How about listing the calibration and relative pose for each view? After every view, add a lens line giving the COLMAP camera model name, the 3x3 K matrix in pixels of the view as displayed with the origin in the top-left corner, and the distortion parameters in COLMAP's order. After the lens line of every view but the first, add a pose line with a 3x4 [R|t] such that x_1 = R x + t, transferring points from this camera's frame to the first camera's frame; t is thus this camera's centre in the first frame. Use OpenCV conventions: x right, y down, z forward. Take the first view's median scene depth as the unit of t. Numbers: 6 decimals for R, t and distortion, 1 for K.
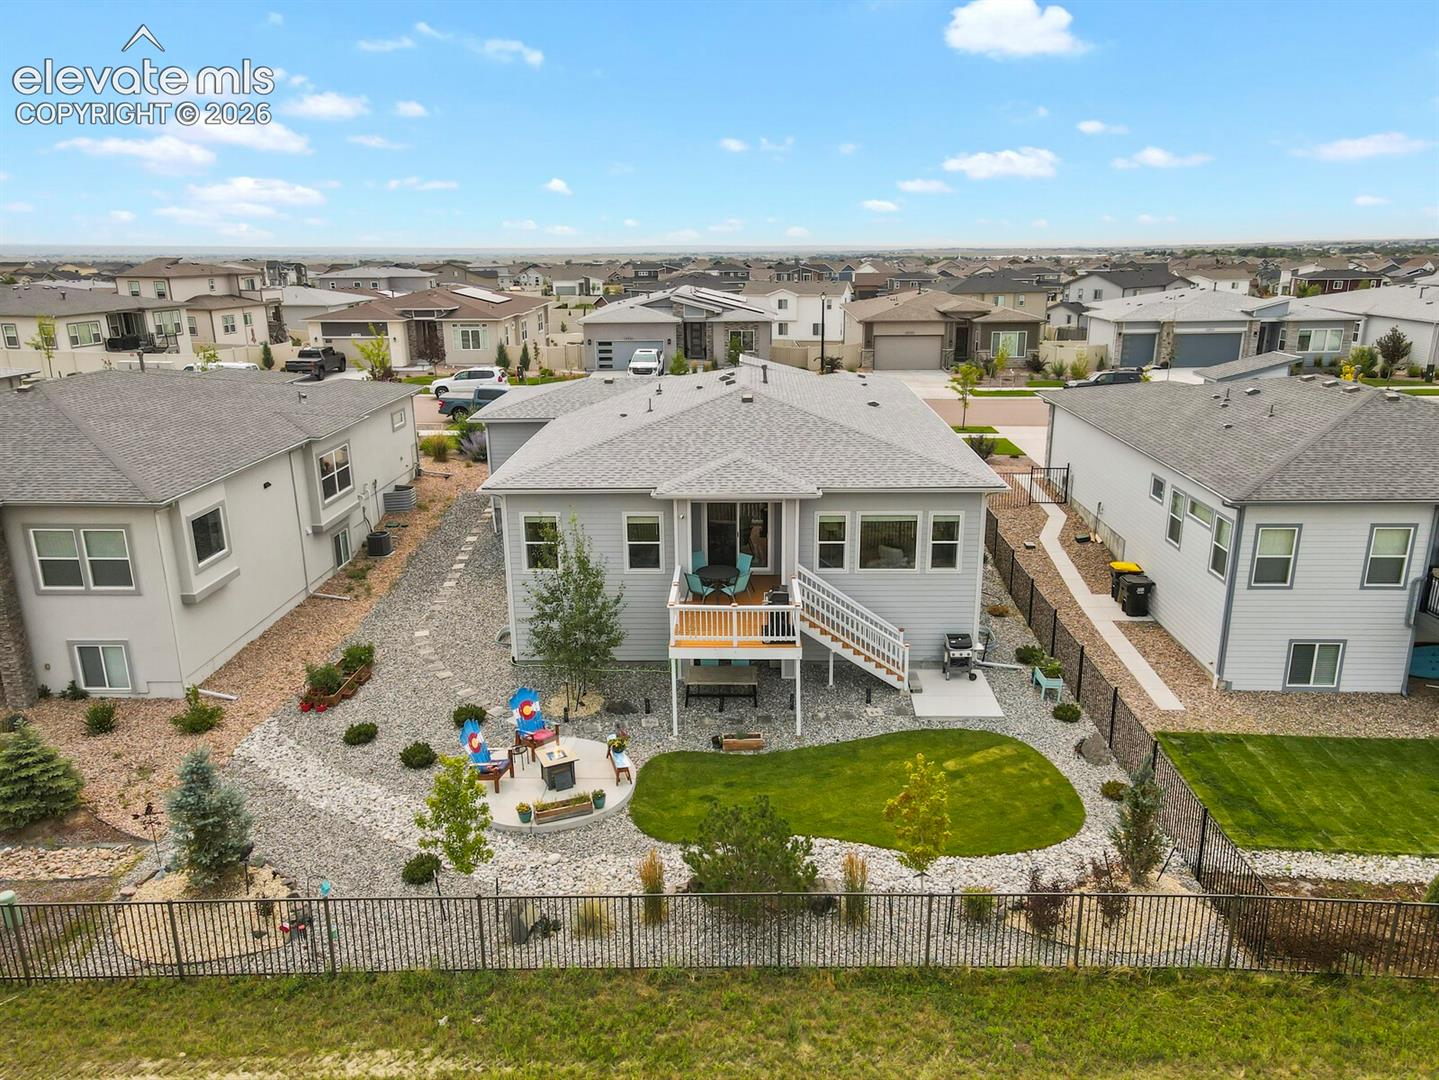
lens RADIAL K [[1046.1, 0, 723.2], [0, 1046.1, 540.3], [0, 0, 1]] dist [0.030464, 0.040159]
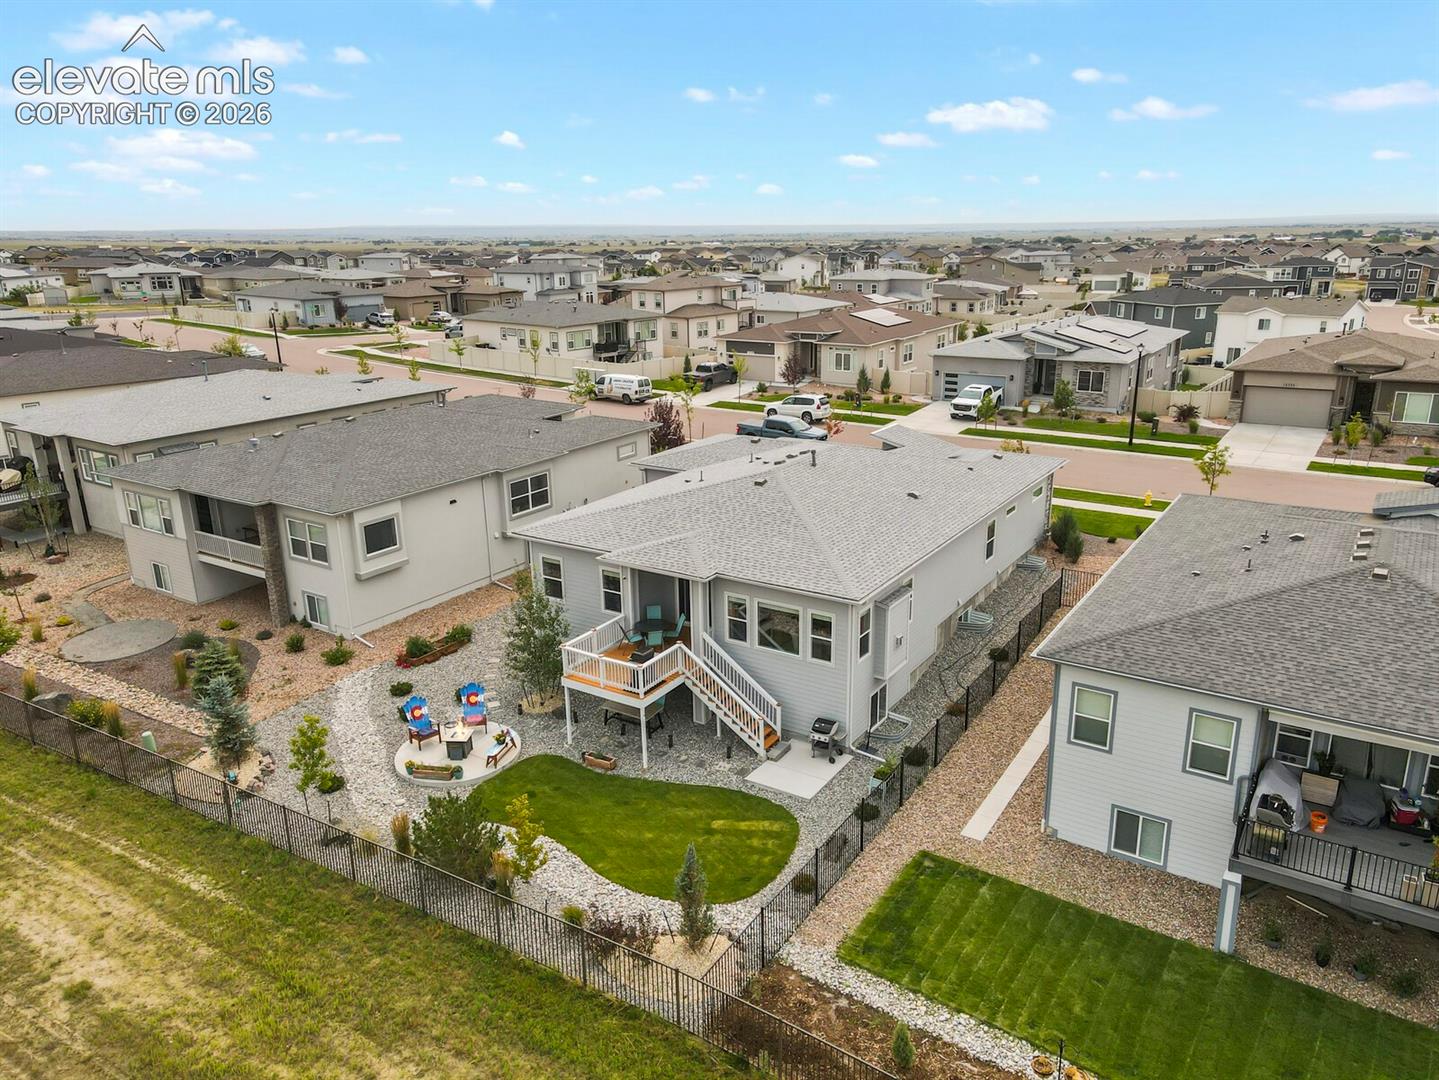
lens RADIAL K [[1046.1, 0, 723.2], [0, 1046.1, 540.3], [0, 0, 1]] dist [0.030464, 0.040159]
pose [[0.852940, 0.150601, -0.499813, 0.673804], [-0.139789, 0.988406, 0.059270, -0.155561], [0.502944, 0.019314, 0.864103, -0.036350]]
